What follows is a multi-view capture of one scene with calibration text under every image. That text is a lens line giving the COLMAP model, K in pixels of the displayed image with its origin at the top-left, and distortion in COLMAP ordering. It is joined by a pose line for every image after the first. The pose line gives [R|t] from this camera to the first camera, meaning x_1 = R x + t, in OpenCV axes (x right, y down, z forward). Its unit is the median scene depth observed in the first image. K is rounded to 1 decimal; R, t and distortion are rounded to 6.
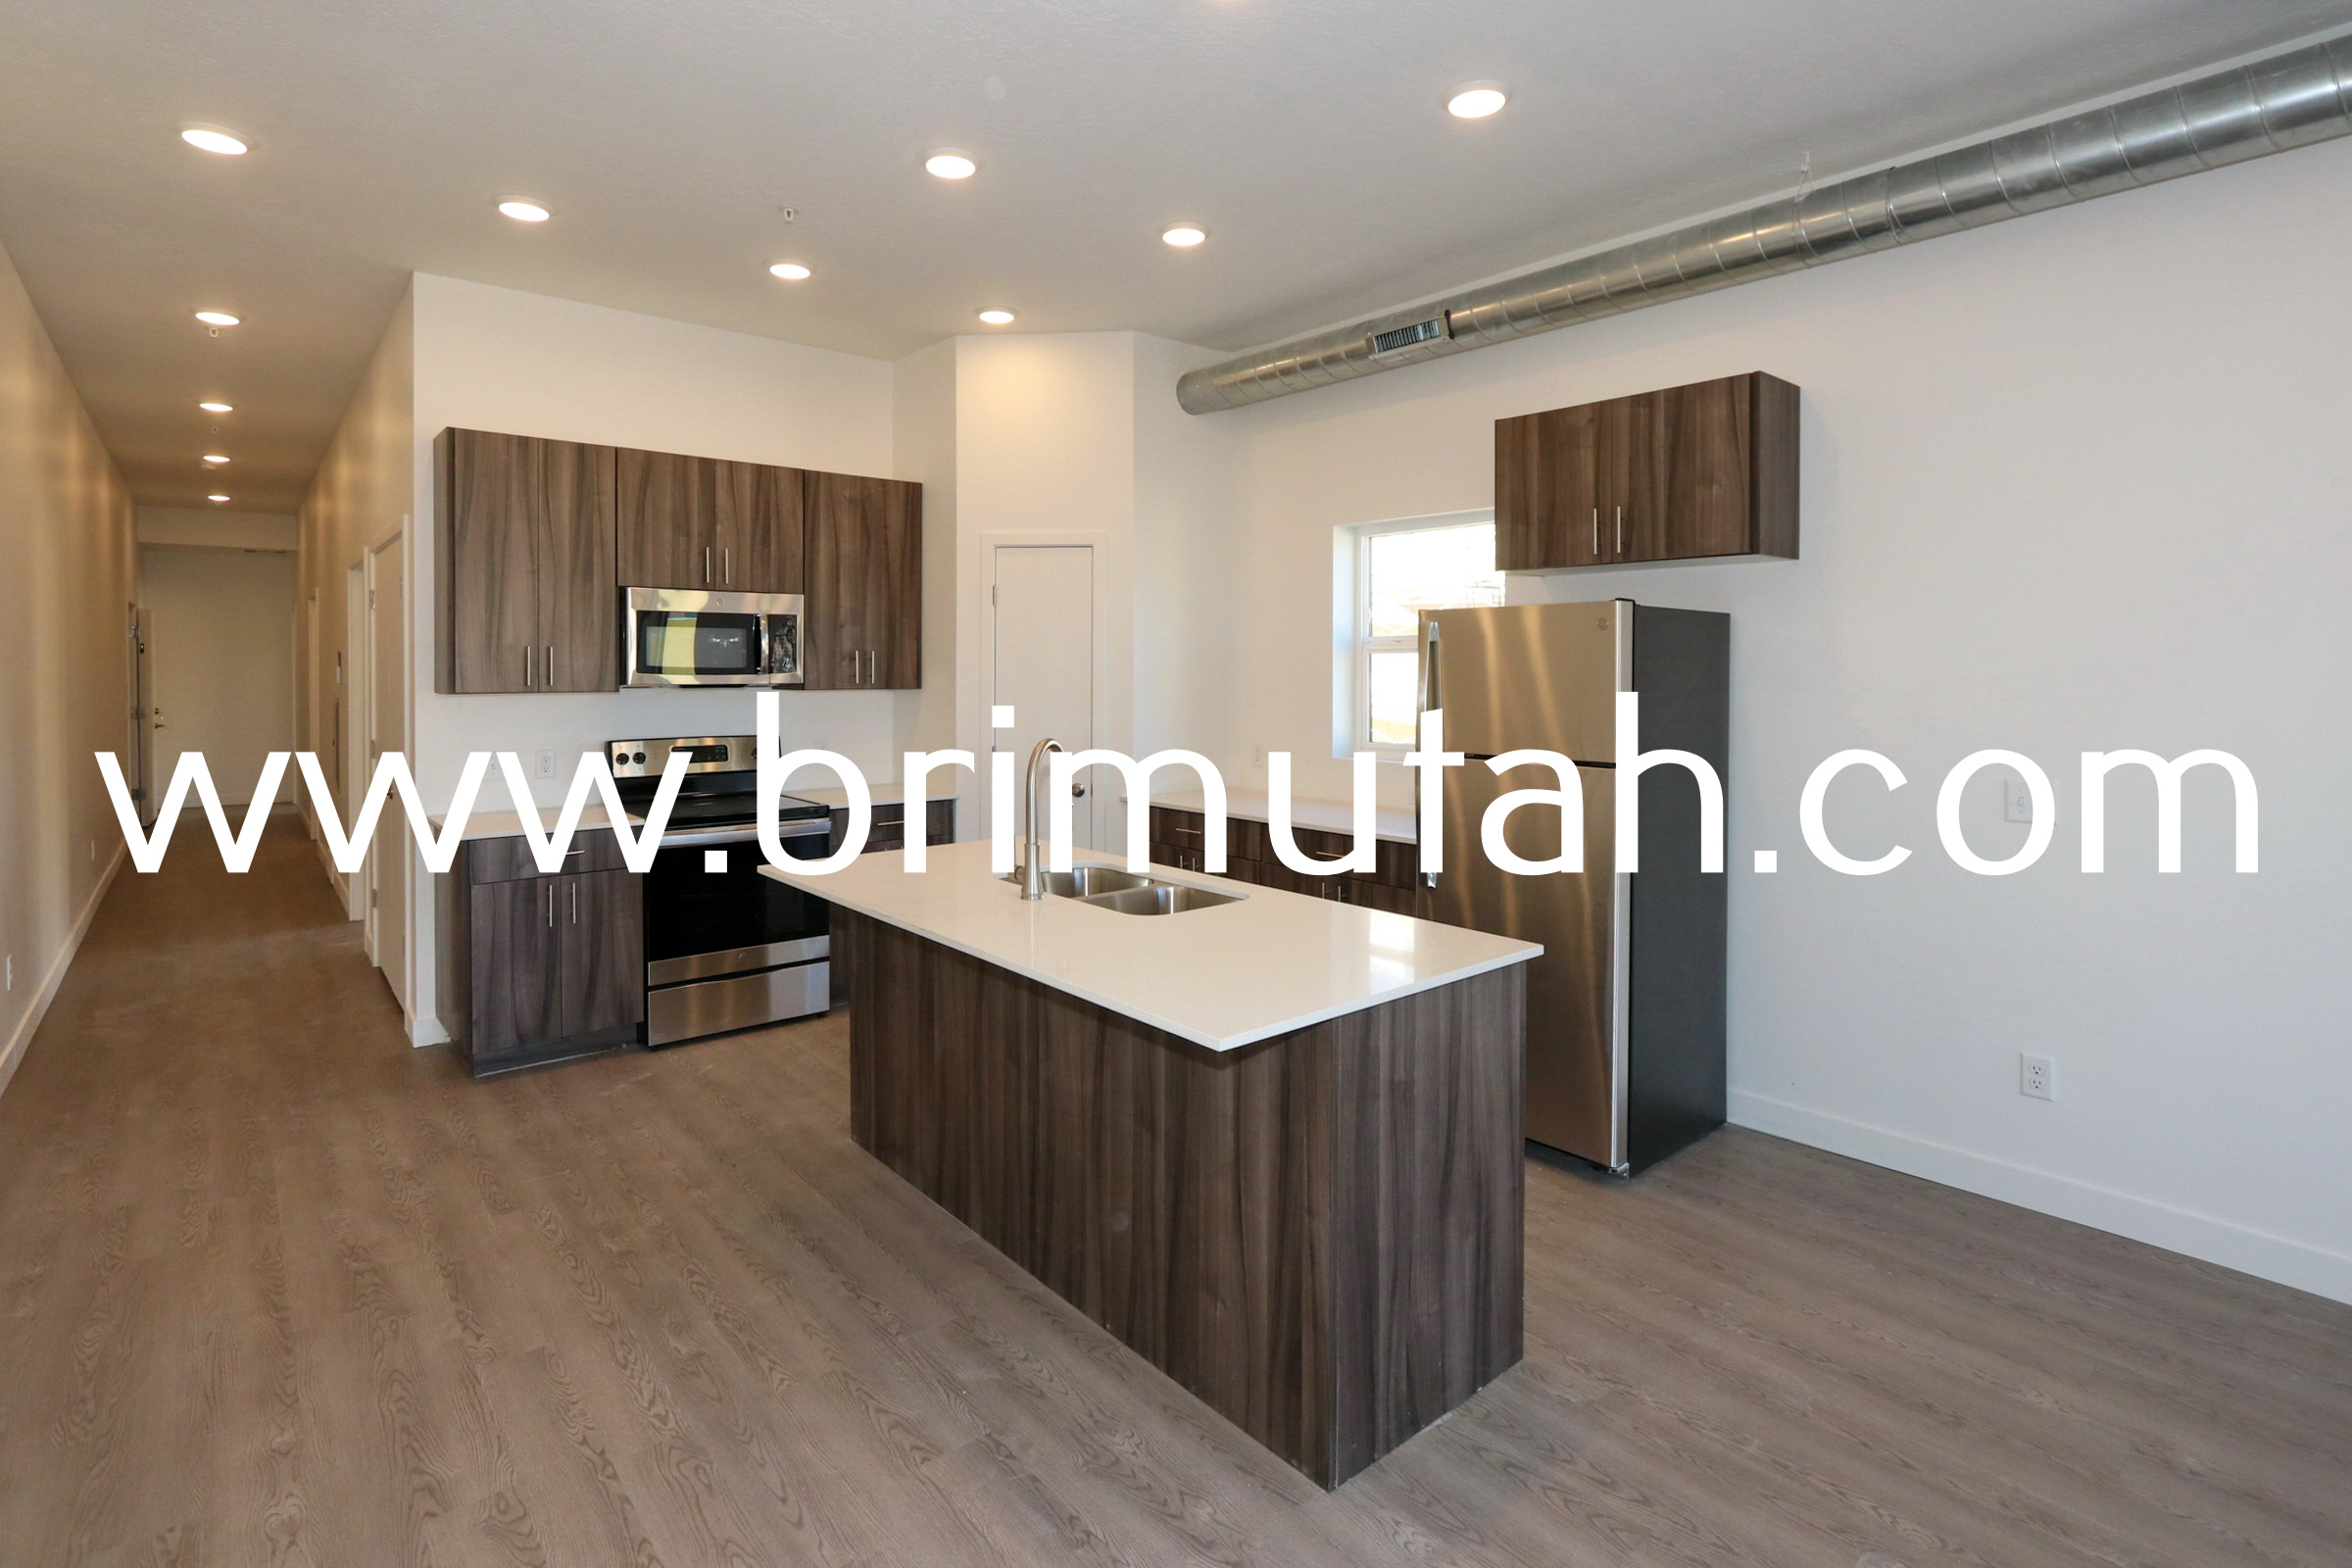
lens RADIAL K [[1155.7, 0, 1171.0], [0, 1155.7, 676.7], [0, 0, 1]] dist [-0.006366, -0.000794]
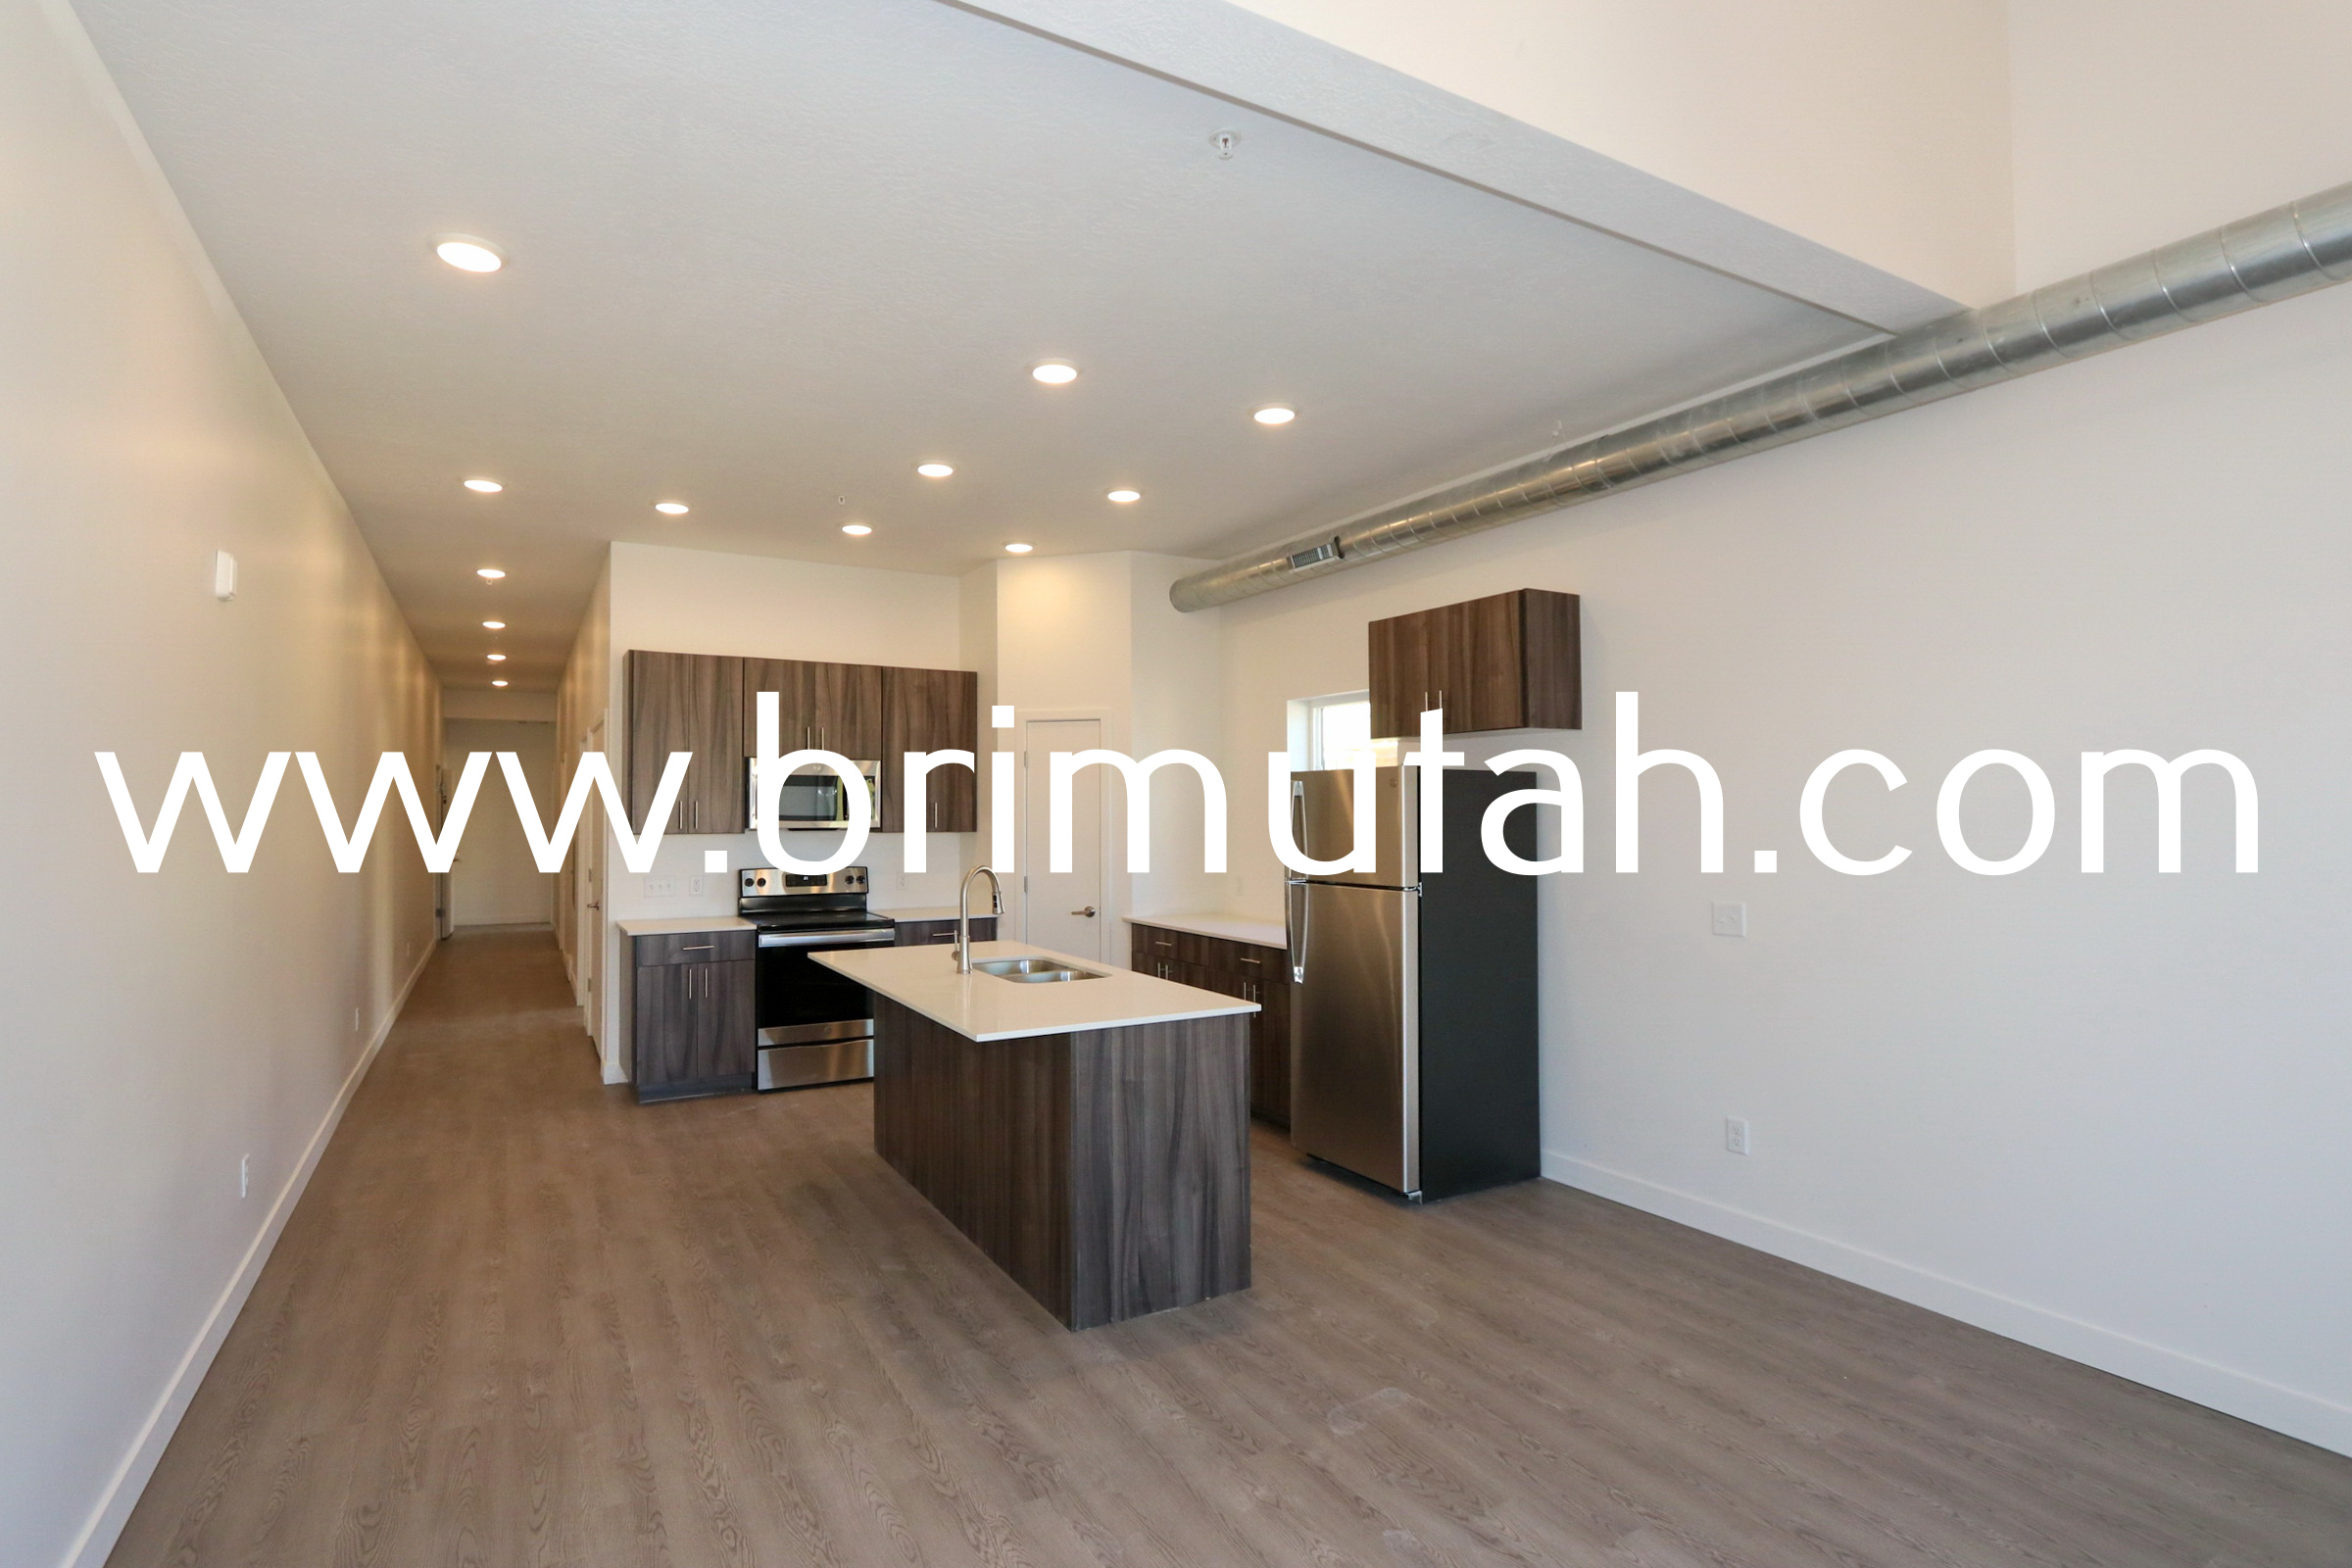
lens RADIAL K [[1167.3, 0, 1176.0], [0, 1167.3, 784.0], [0, 0, 1]] dist [-0.001049, 0.000510]
pose [[0.984753, -0.006956, -0.173819, 0.336691], [0.001635, 0.999526, -0.030737, -0.002647], [0.173951, 0.029984, 0.984298, -0.353999]]
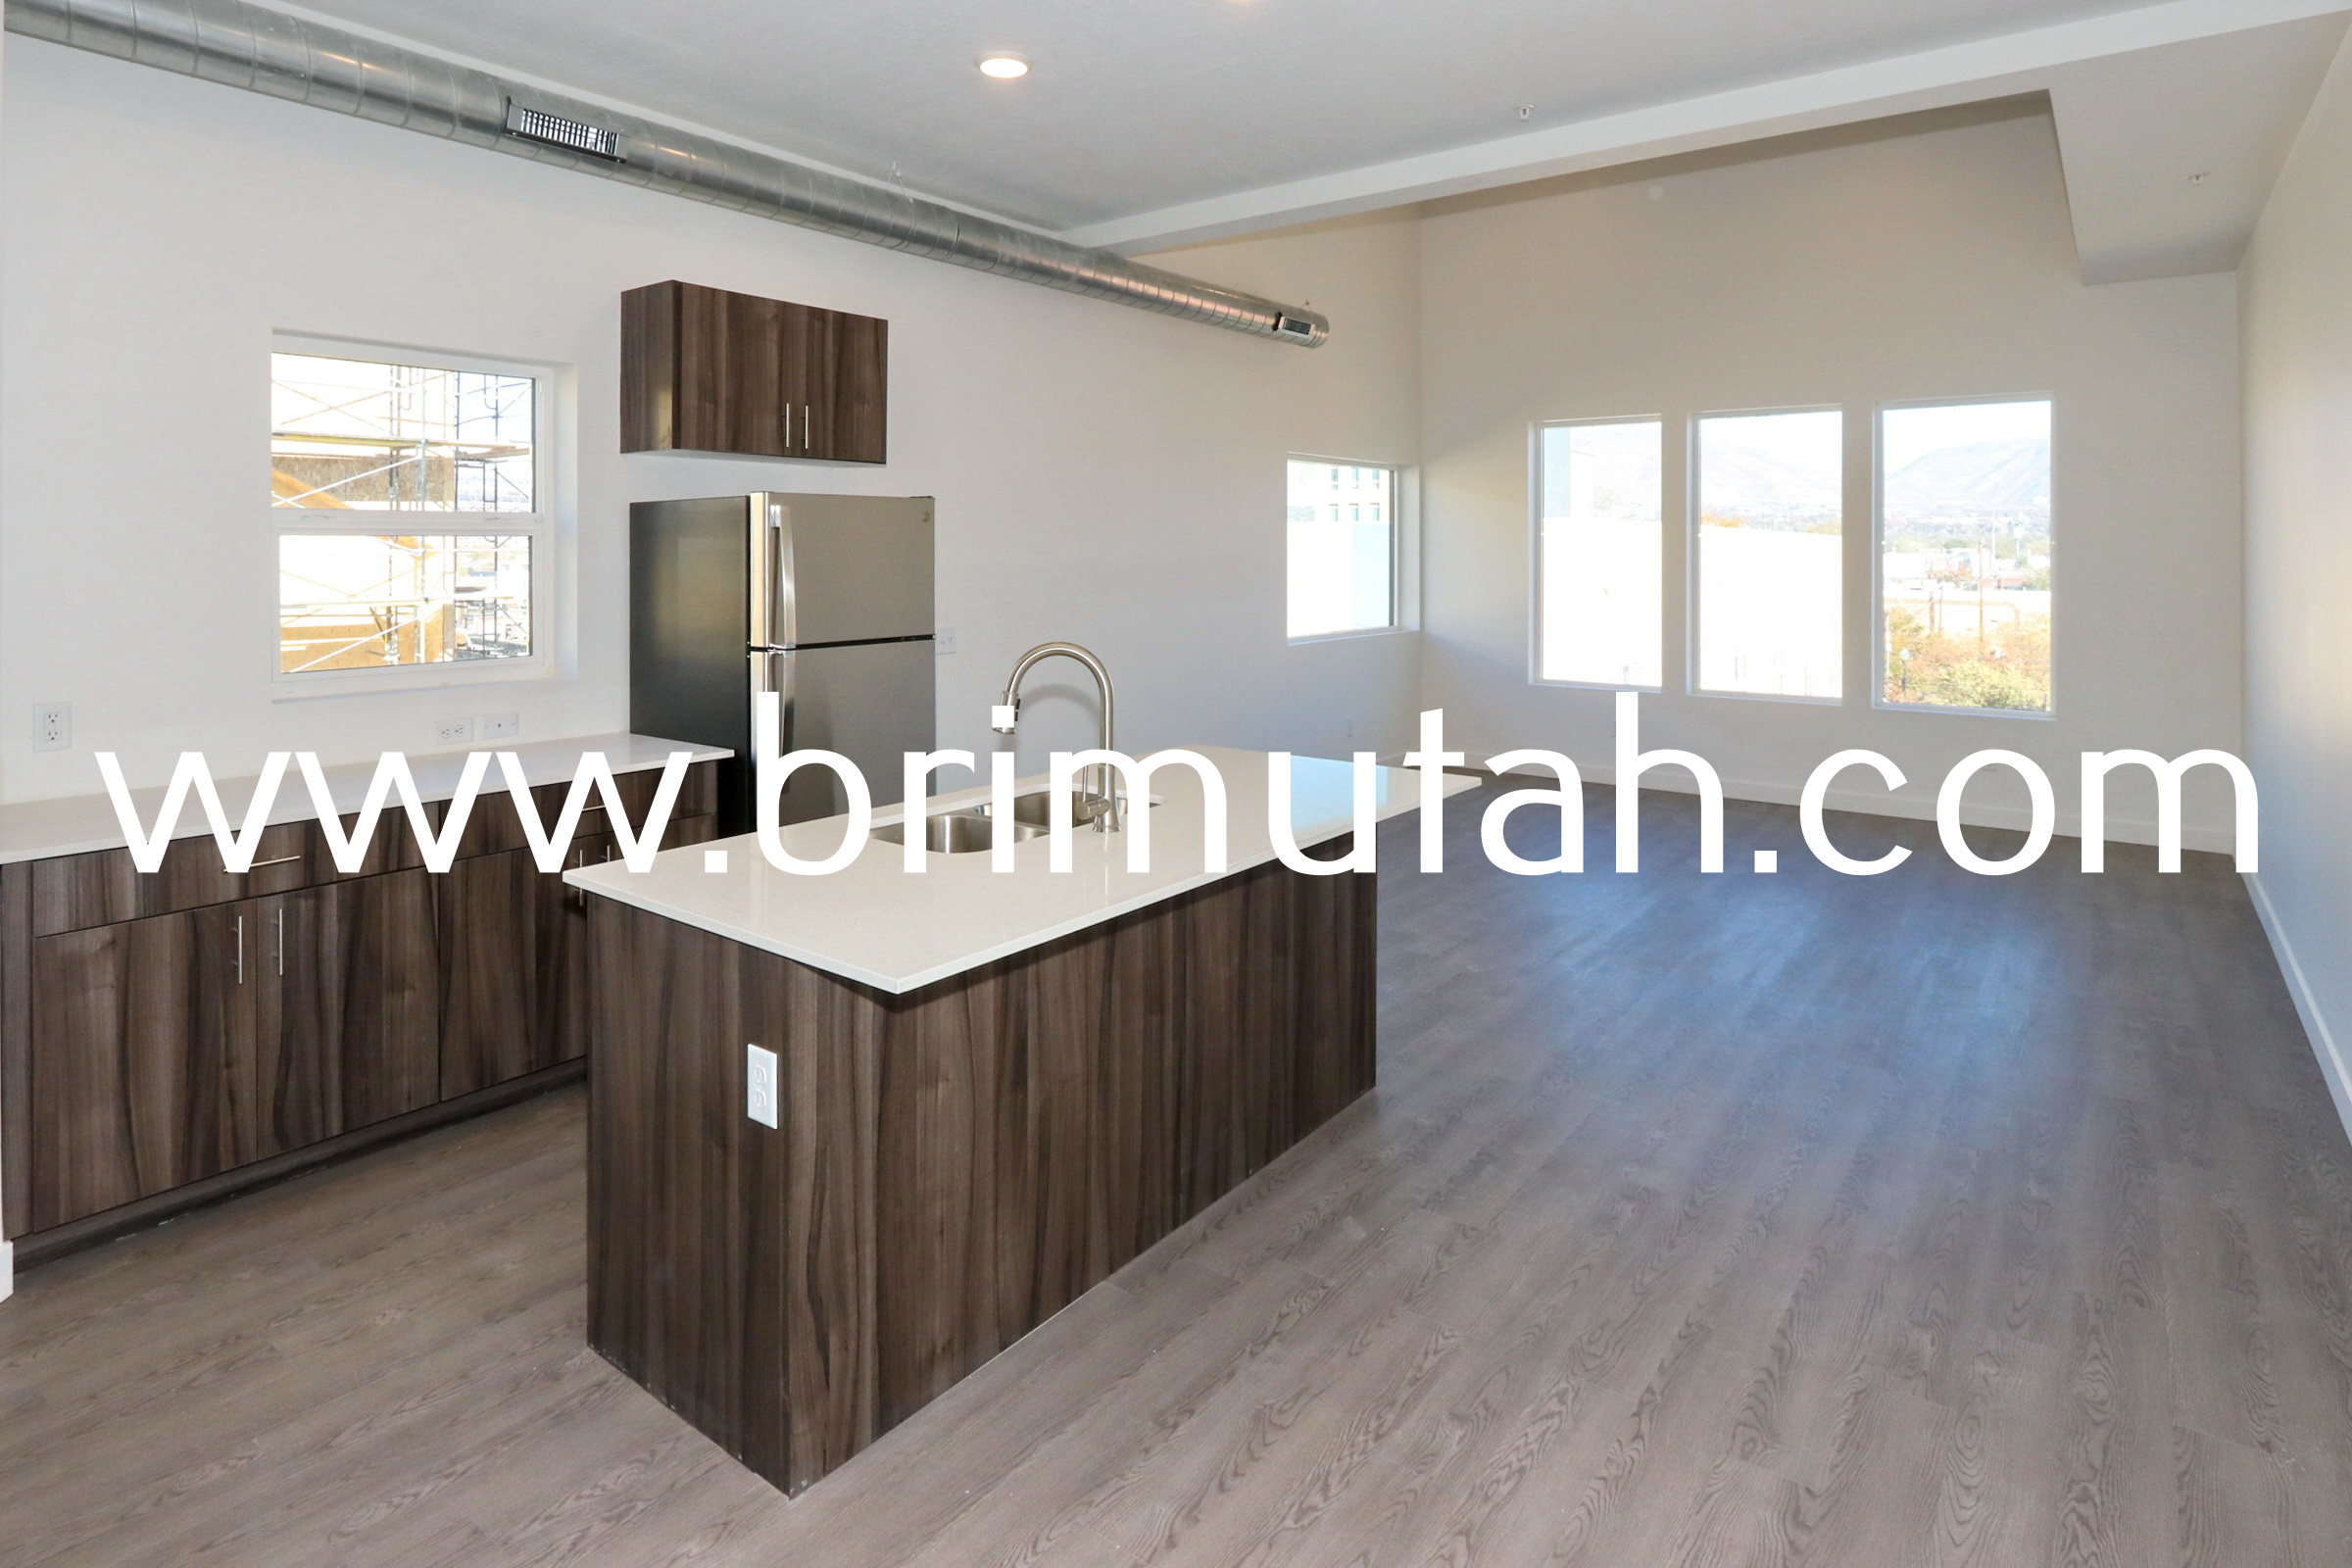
lens RADIAL K [[1192.7, 0, 1170.9], [0, 1192.7, 557.4], [0, 0, 1]] dist [-0.017121, 0.000279]
pose [[-0.206543, -0.001689, 0.978436, -0.806203], [0.009867, 0.999944, 0.003809, -0.006868], [-0.978388, 0.010441, -0.206515, 0.936636]]
